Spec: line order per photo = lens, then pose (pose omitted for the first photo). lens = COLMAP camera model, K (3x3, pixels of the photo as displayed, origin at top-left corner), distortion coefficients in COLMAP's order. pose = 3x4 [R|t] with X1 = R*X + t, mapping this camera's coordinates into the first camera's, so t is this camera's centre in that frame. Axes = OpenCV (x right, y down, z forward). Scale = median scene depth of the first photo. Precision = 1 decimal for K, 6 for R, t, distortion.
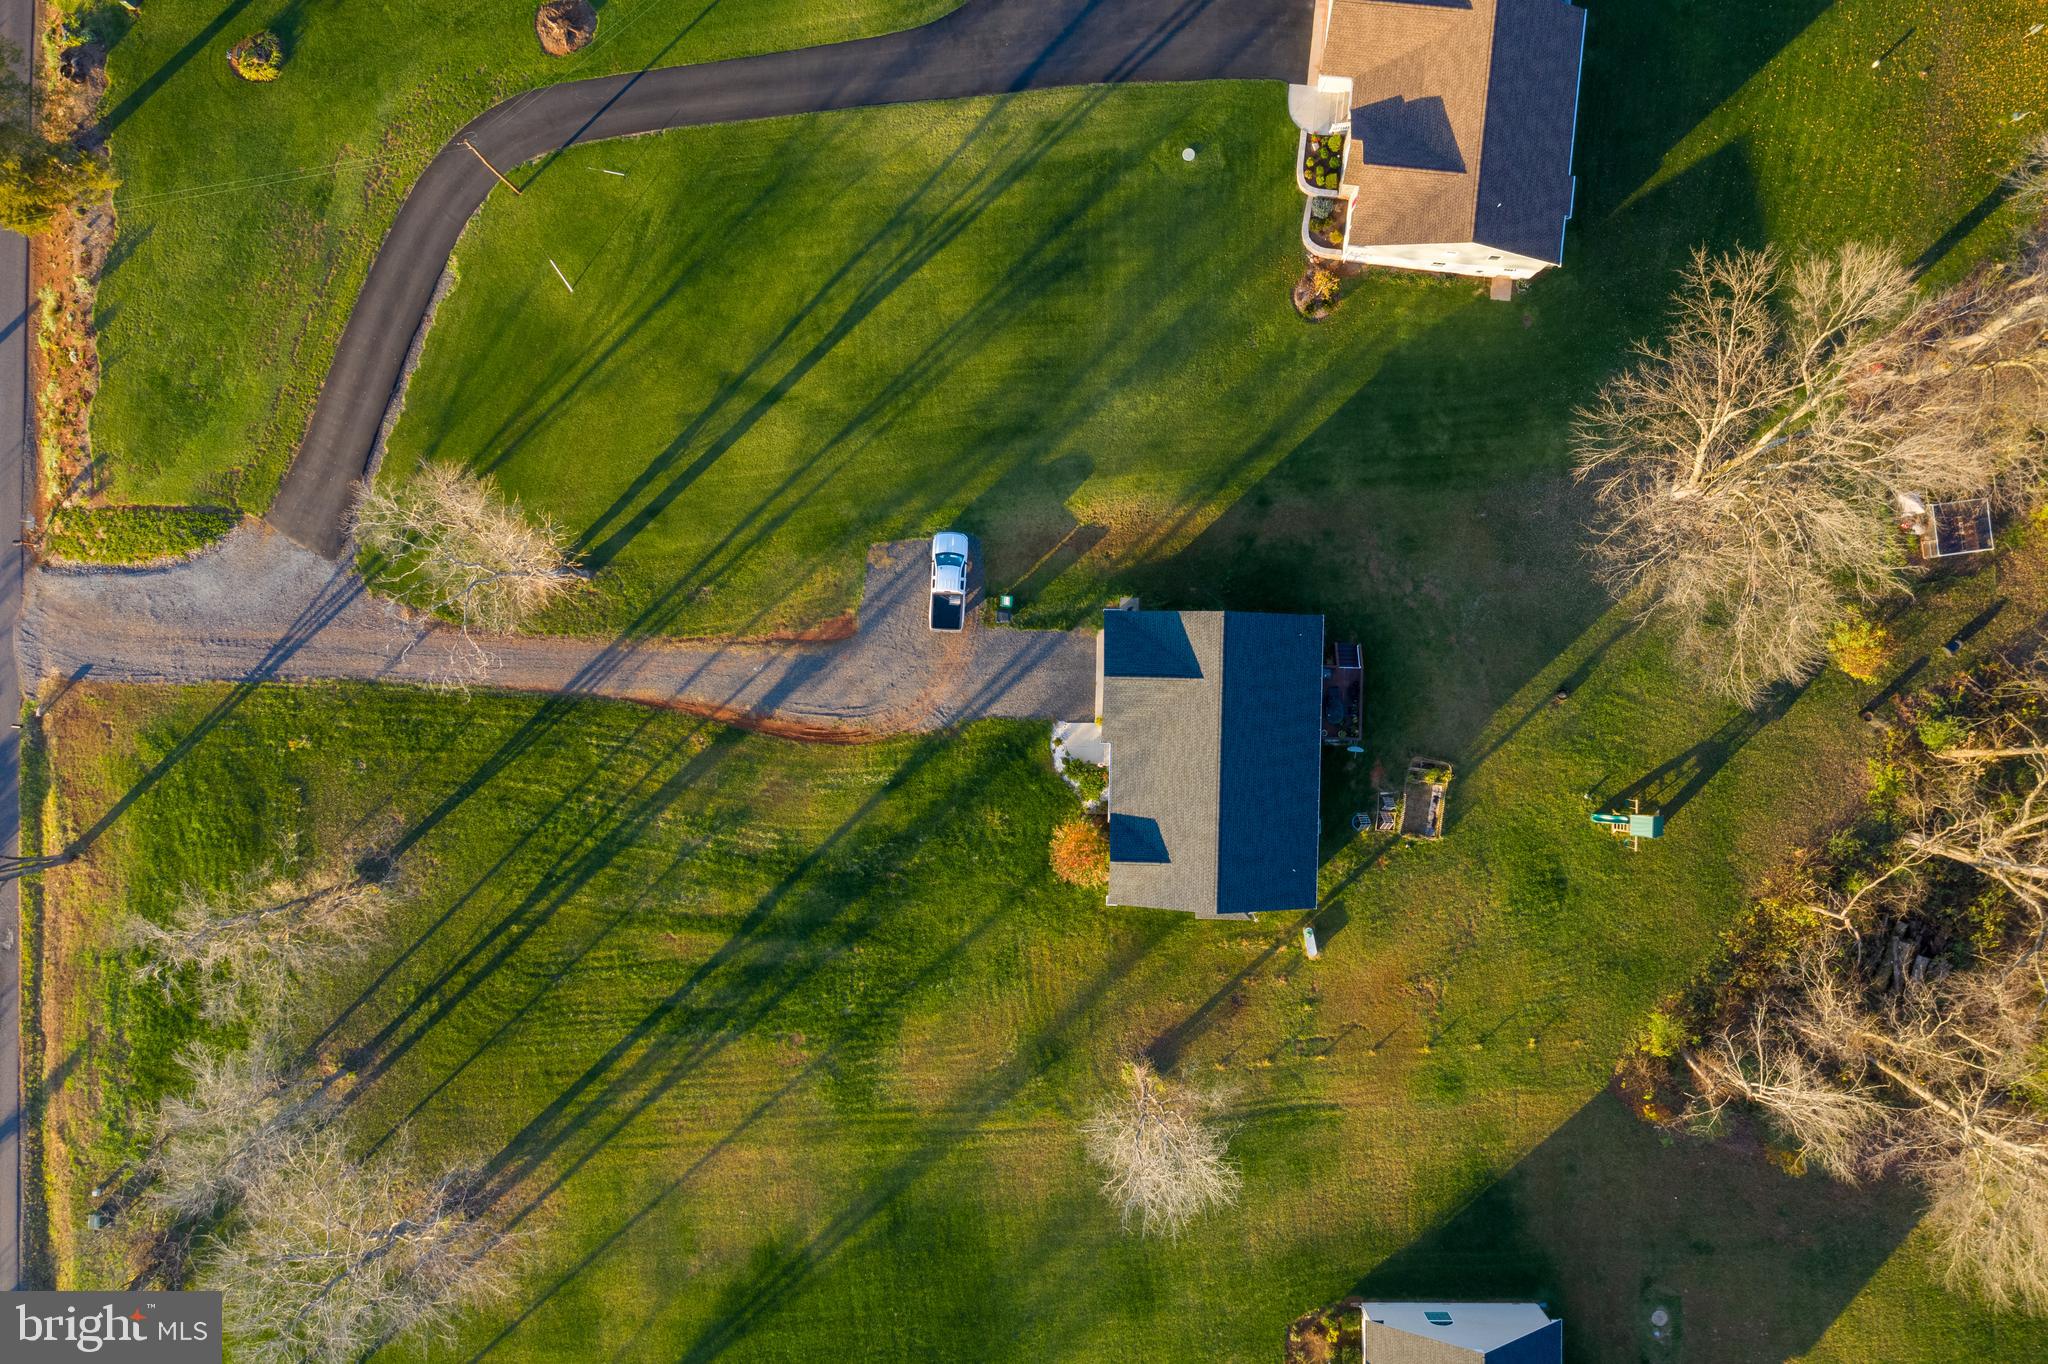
lens RADIAL K [[1614.9, 0, 1024.0], [0, 1614.9, 682.0], [0, 0, 1]] dist [-0.014056, 0.002904]
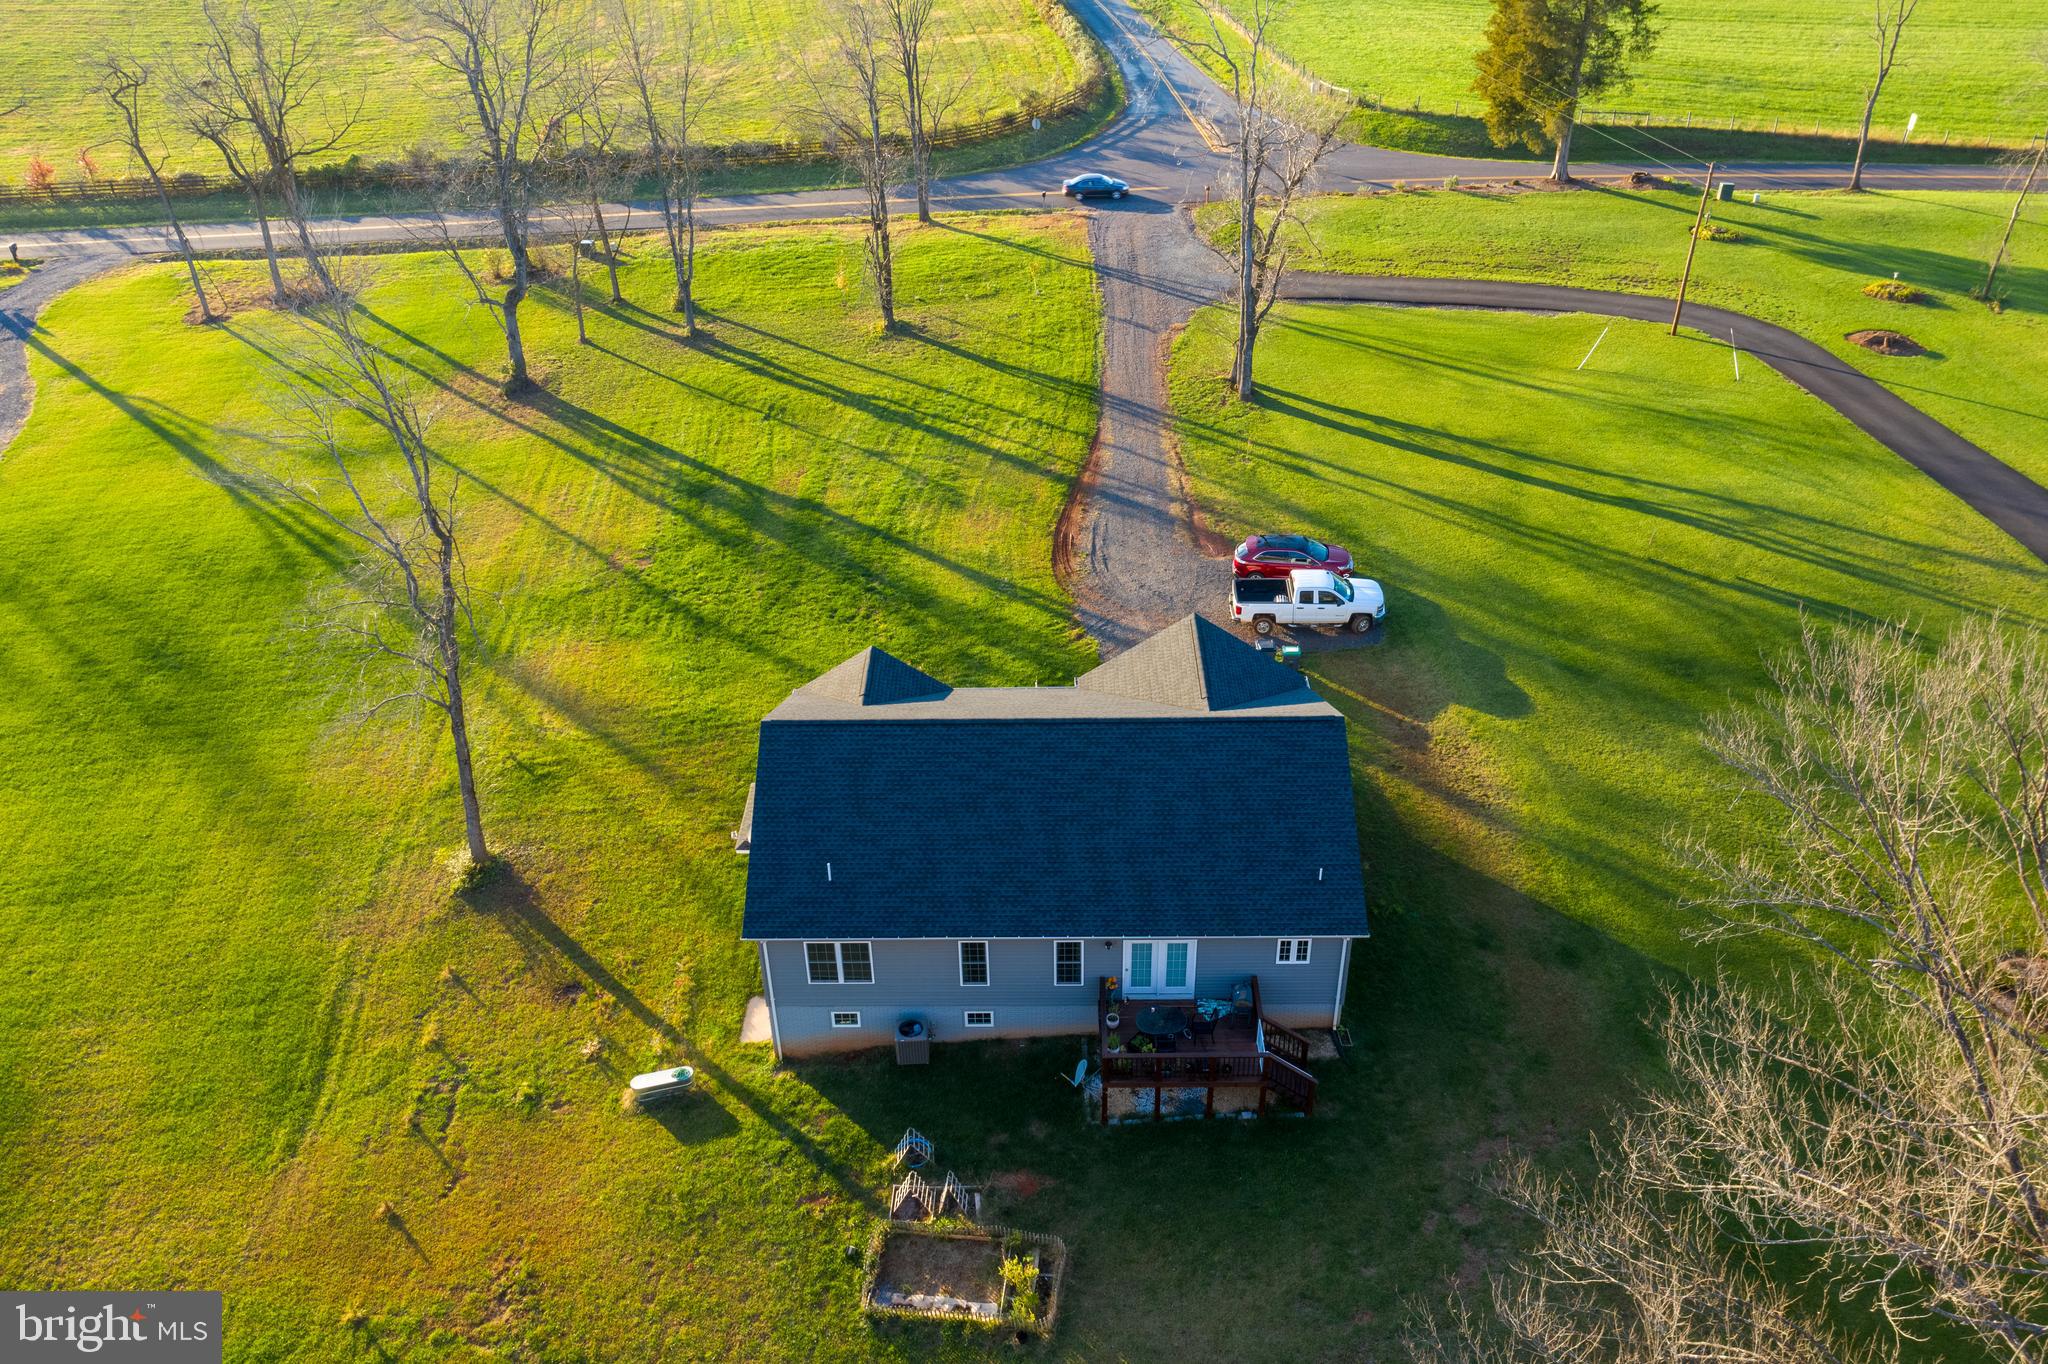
lens RADIAL K [[1614.9, 0, 1024.0], [0, 1614.9, 682.0], [0, 0, 1]] dist [-0.014056, 0.002904]
pose [[0.014361, 0.561499, -0.827353, 0.503659], [-0.999736, 0.022895, -0.001814, 0.052623], [0.017923, 0.827160, 0.561680, 0.638744]]
